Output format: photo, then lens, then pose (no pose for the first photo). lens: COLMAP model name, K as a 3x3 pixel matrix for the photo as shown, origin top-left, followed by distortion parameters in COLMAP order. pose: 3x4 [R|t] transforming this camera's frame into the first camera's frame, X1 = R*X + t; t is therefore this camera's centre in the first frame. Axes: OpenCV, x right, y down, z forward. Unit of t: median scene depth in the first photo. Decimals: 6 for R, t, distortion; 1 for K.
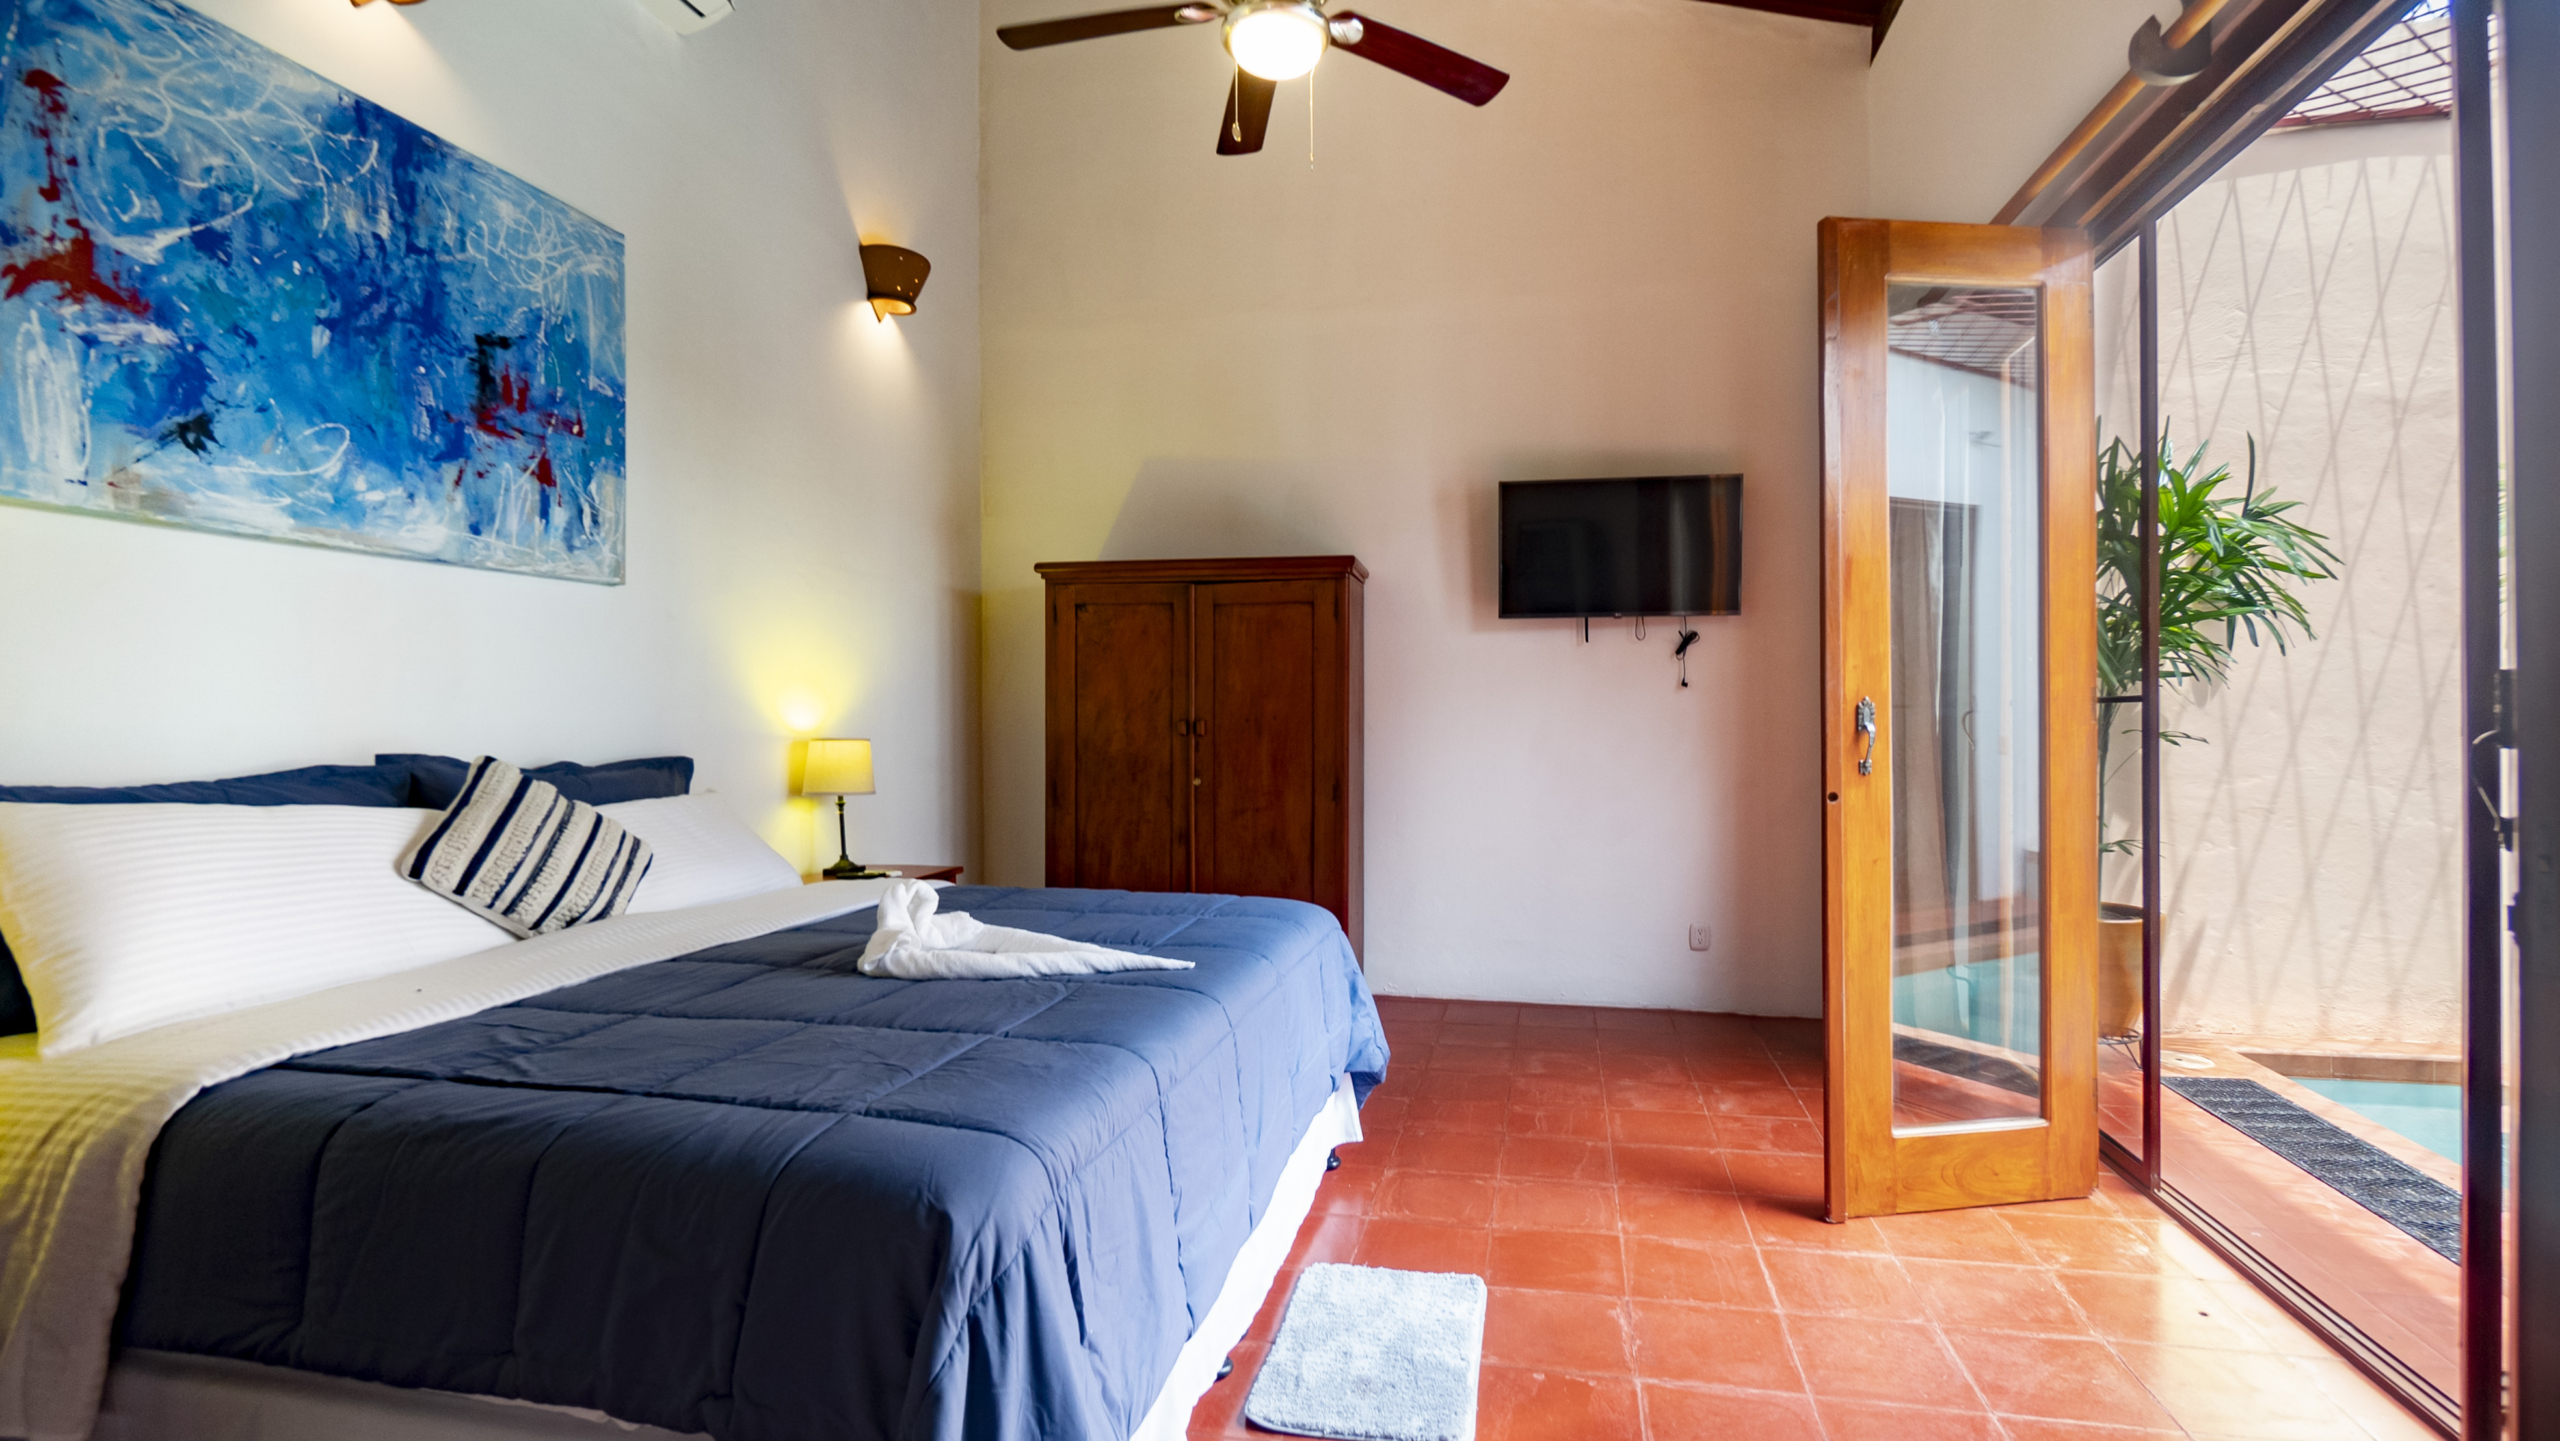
lens RADIAL K [[1147.0, 0, 1263.9], [0, 1147.0, 718.6], [0, 0, 1]] dist [0.000578, -0.004419]
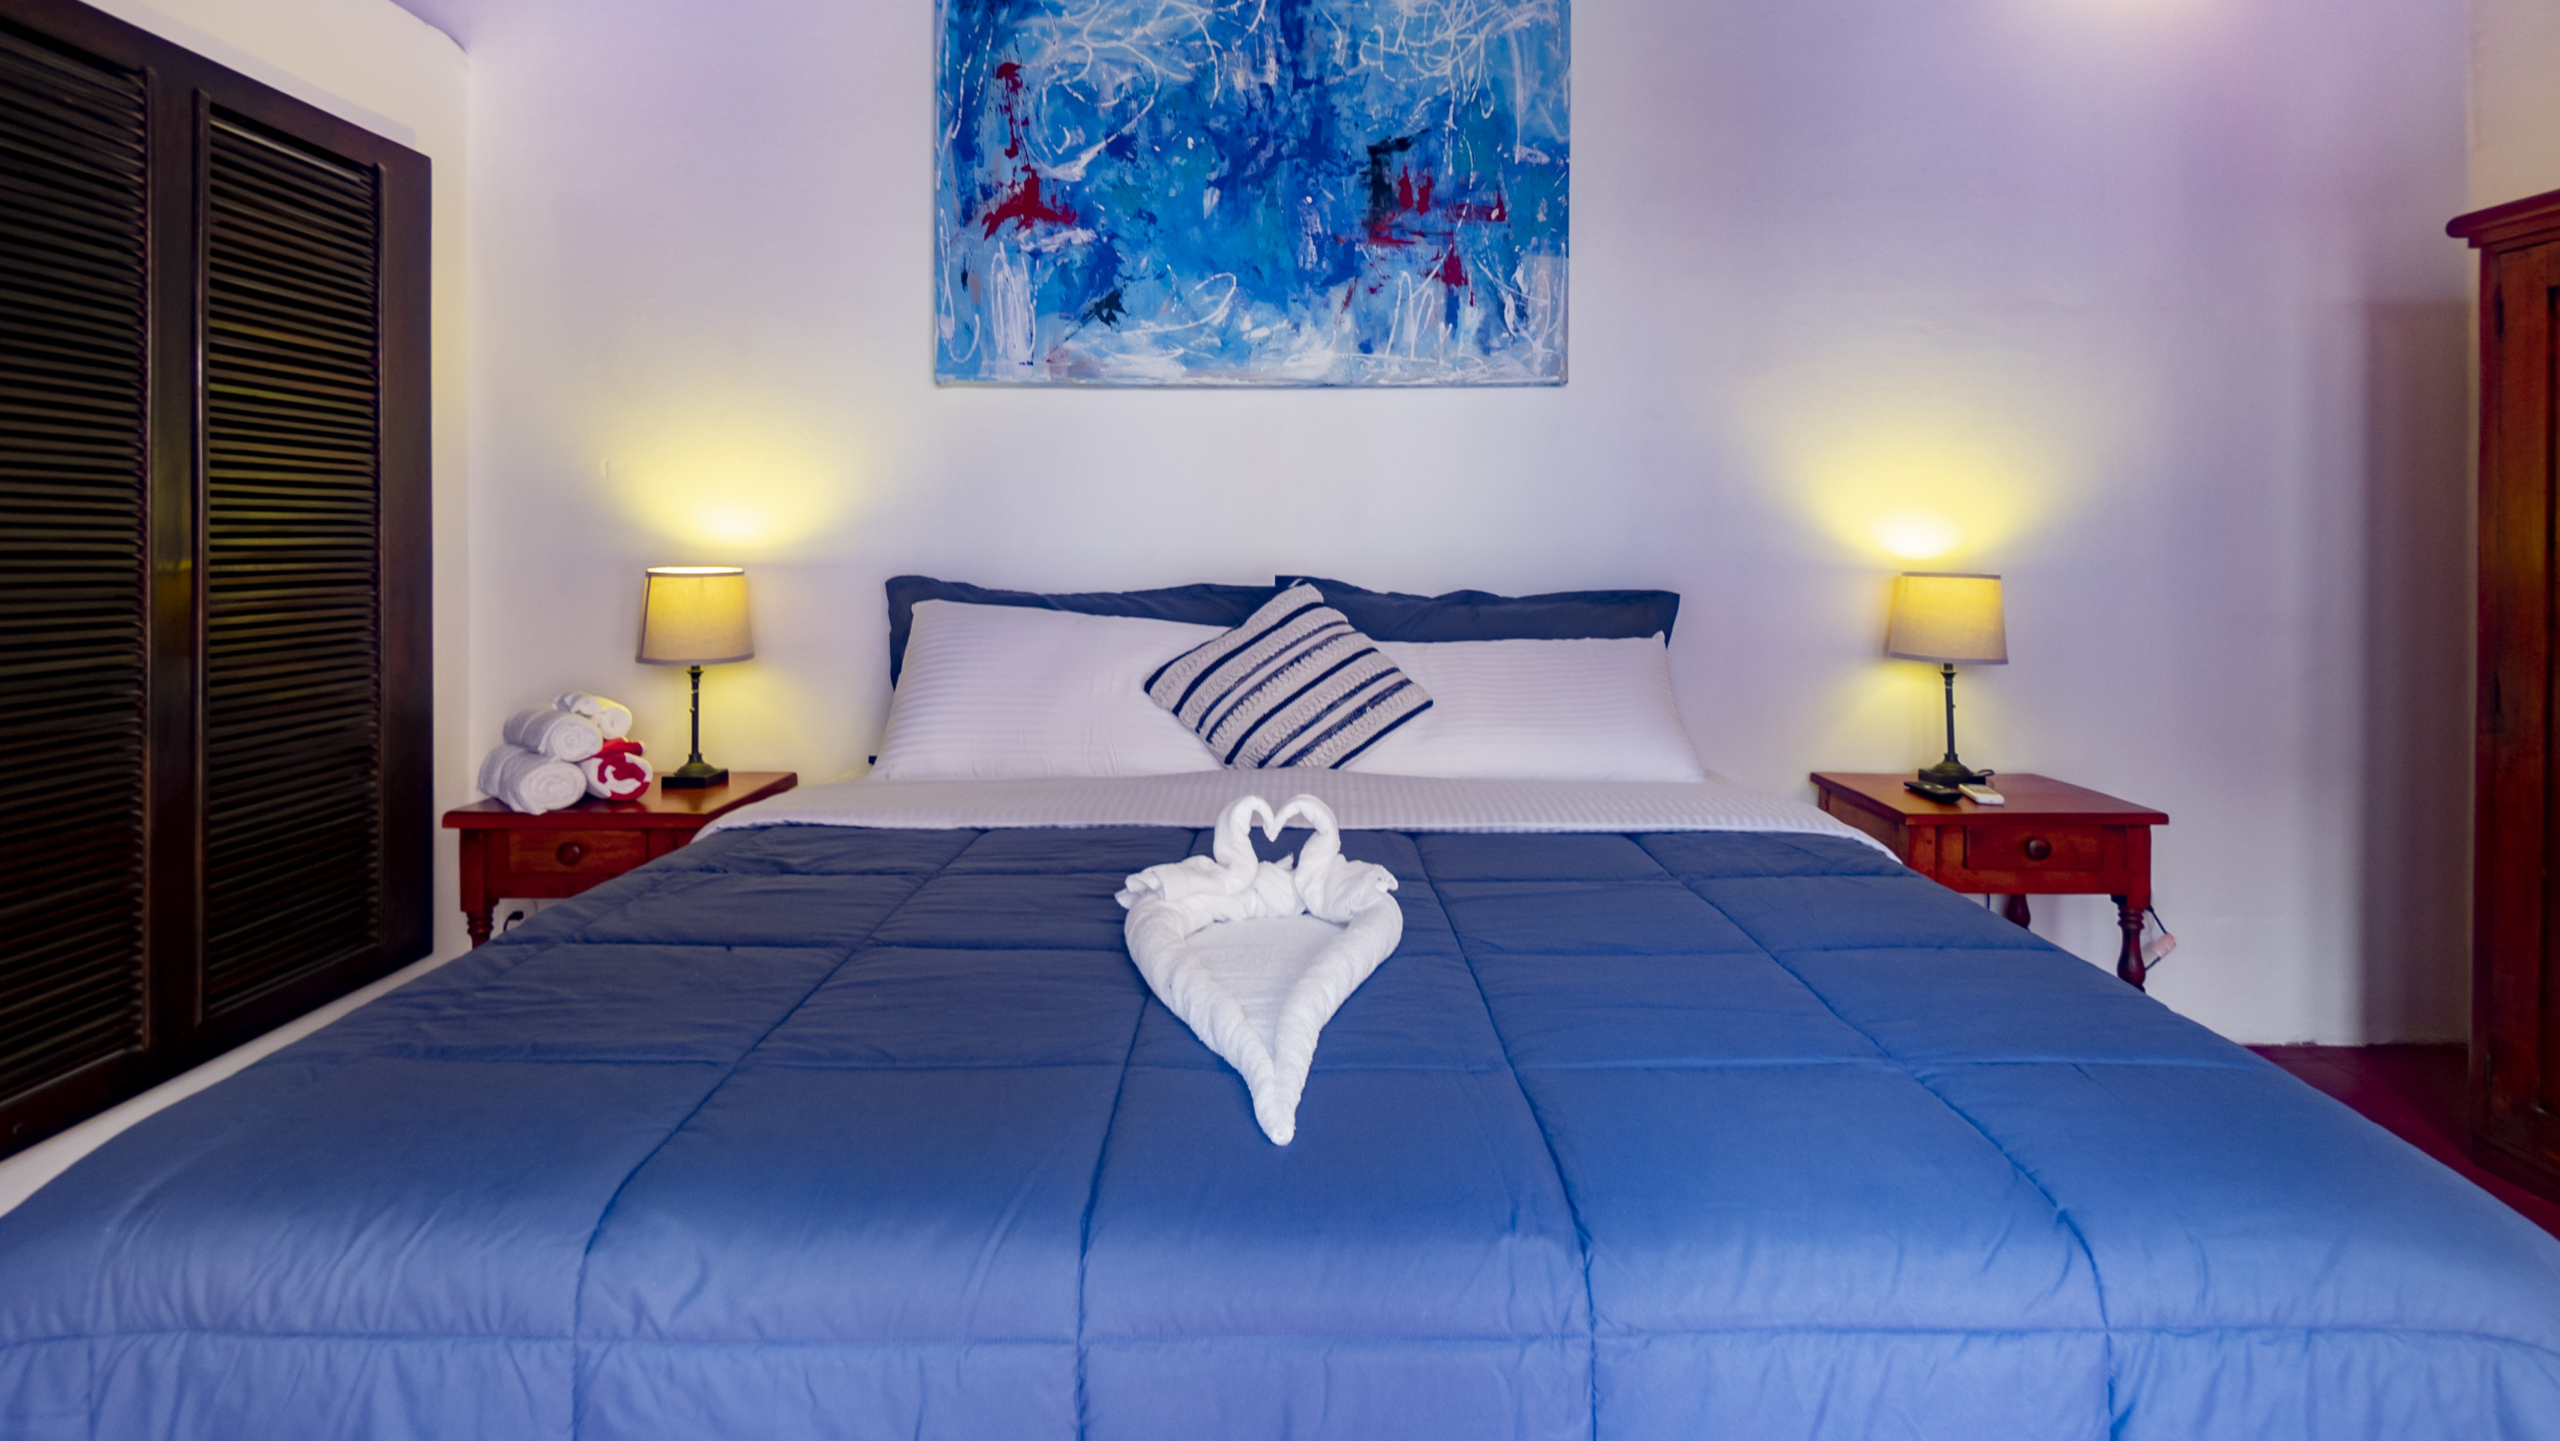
lens RADIAL K [[1147.0, 0, 1277.1], [0, 1147.0, 571.0], [0, 0, 1]] dist [0.000578, -0.004419]
pose [[0.250852, 0.020031, -0.967818, 0.261875], [-0.001957, 0.999794, 0.020185, 0.005674], [0.968024, -0.003169, 0.250839, 0.741046]]
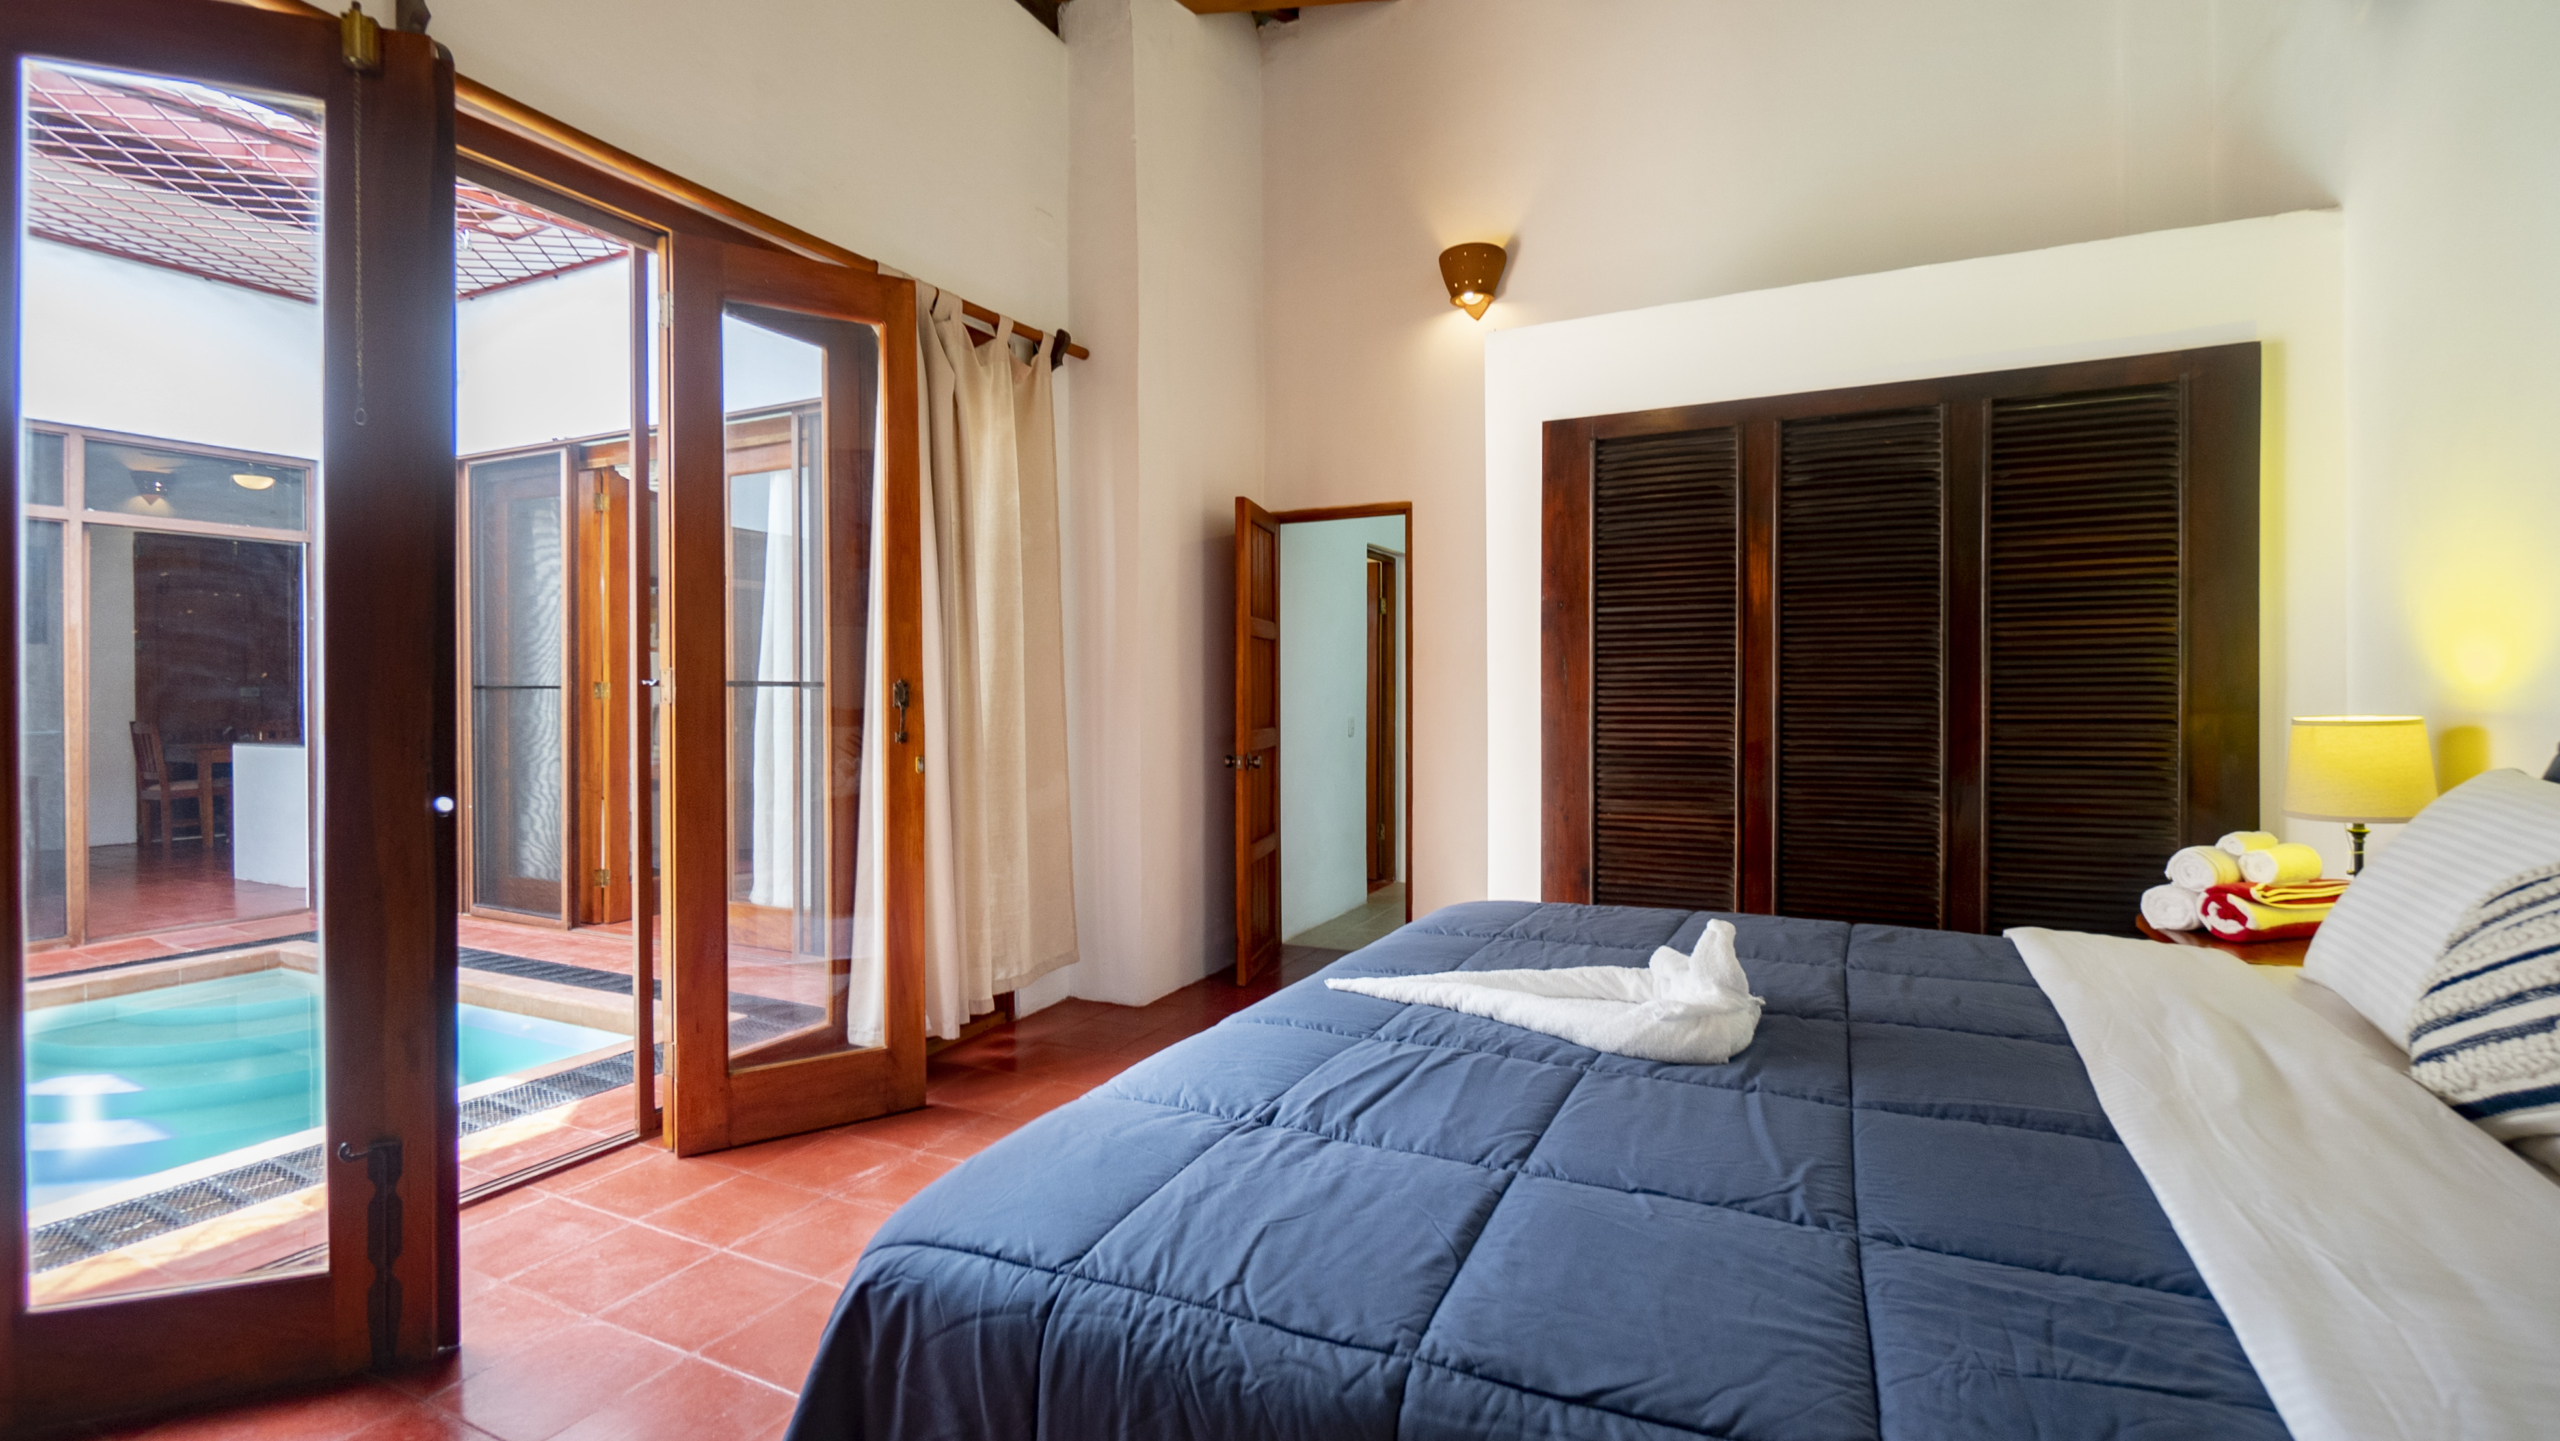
lens RADIAL K [[1147.0, 0, 1256.1], [0, 1147.0, 710.7], [0, 0, 1]] dist [0.000578, -0.004419]
pose [[-0.974475, 0.007078, 0.224384, -0.188784], [0.010151, 0.999870, 0.012542, 0.000017], [-0.224266, 0.014499, -0.974420, 1.566184]]
